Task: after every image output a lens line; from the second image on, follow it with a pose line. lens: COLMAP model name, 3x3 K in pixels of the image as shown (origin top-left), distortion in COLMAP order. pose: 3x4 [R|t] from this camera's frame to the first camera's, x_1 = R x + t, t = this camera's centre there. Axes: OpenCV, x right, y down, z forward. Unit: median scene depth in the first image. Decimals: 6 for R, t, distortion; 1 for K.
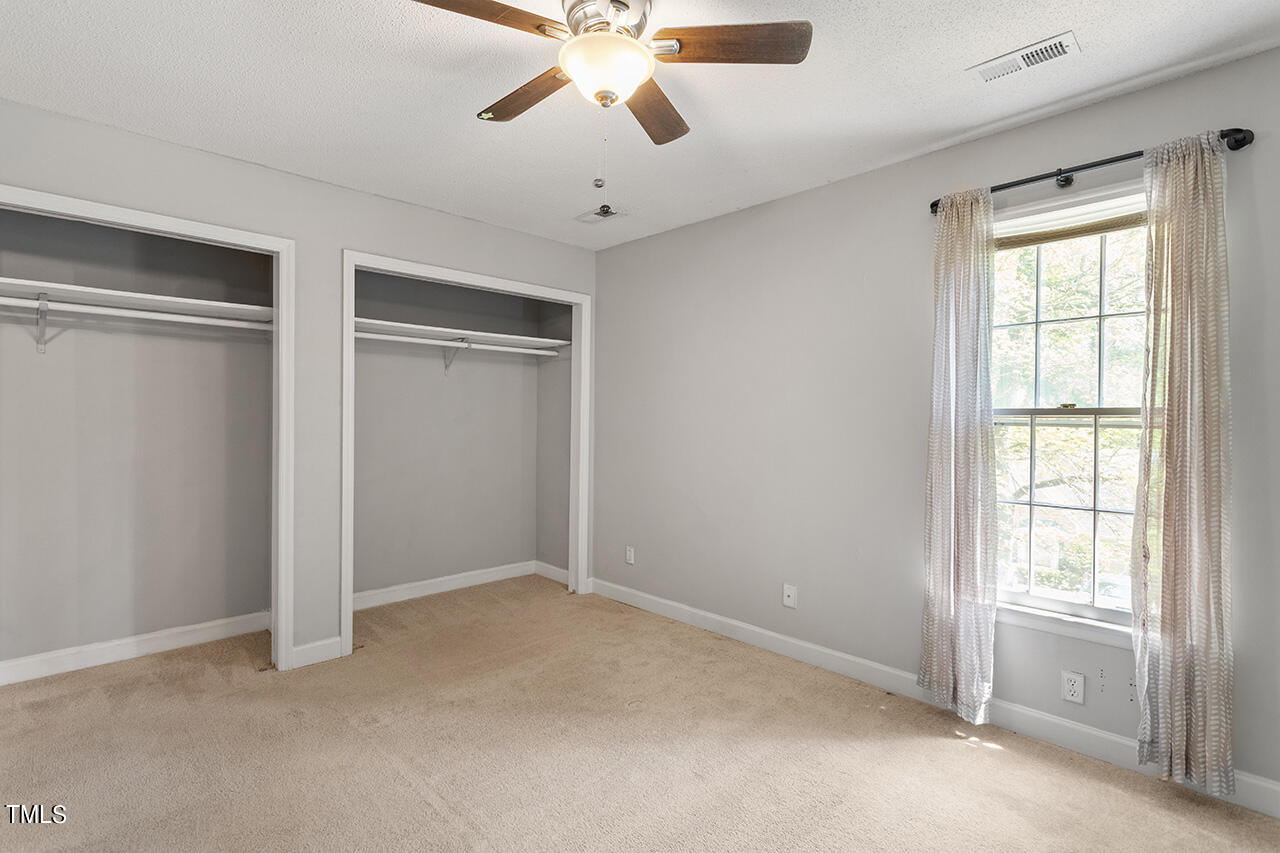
lens RADIAL K [[613.1, 0, 621.5], [0, 613.1, 426.0], [0, 0, 1]] dist [0.001279, 0.000443]
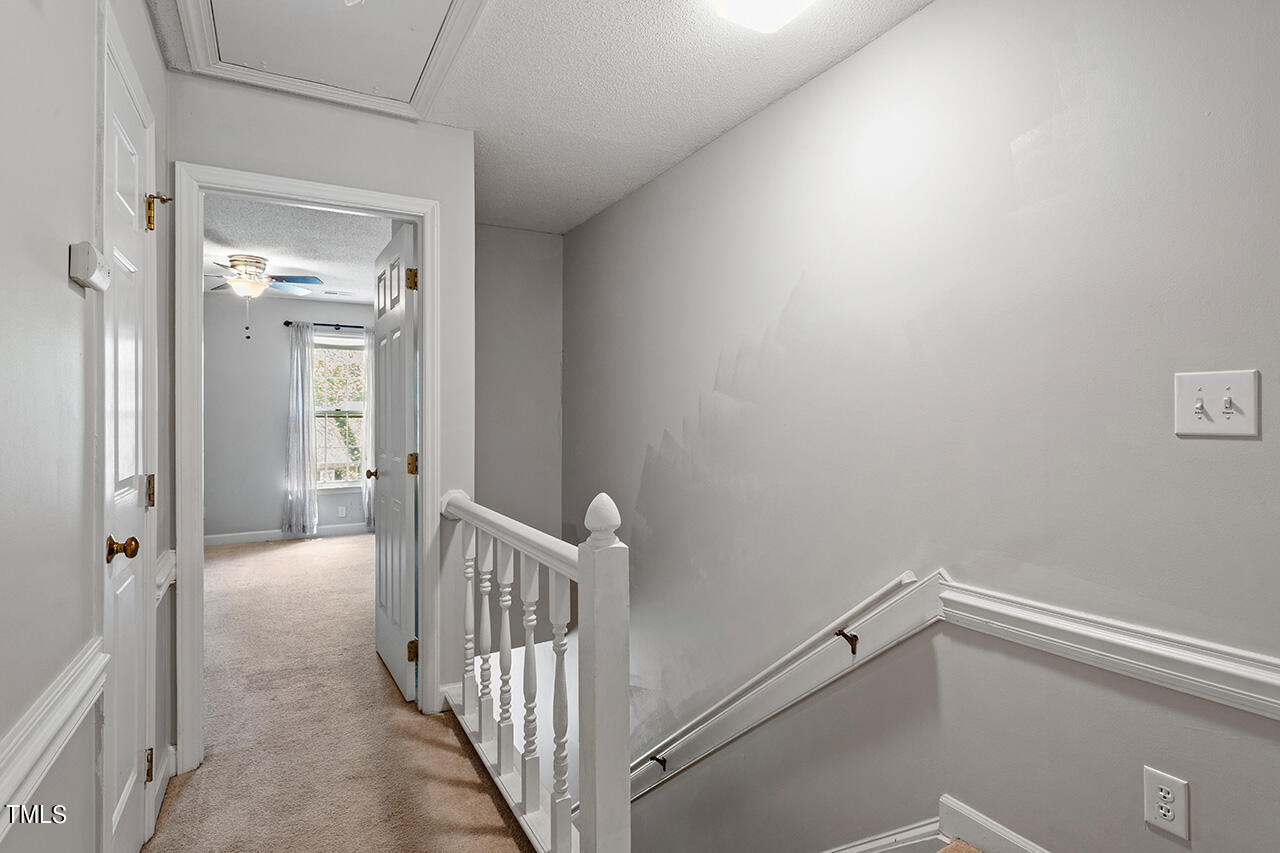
lens RADIAL K [[613.1, 0, 621.5], [0, 613.1, 426.0], [0, 0, 1]] dist [0.001279, 0.000443]
pose [[0.266907, -0.014862, 0.963608, -1.499721], [0.015578, 0.999817, 0.011106, 0.026995], [-0.963596, 0.012047, 0.267090, -0.898886]]
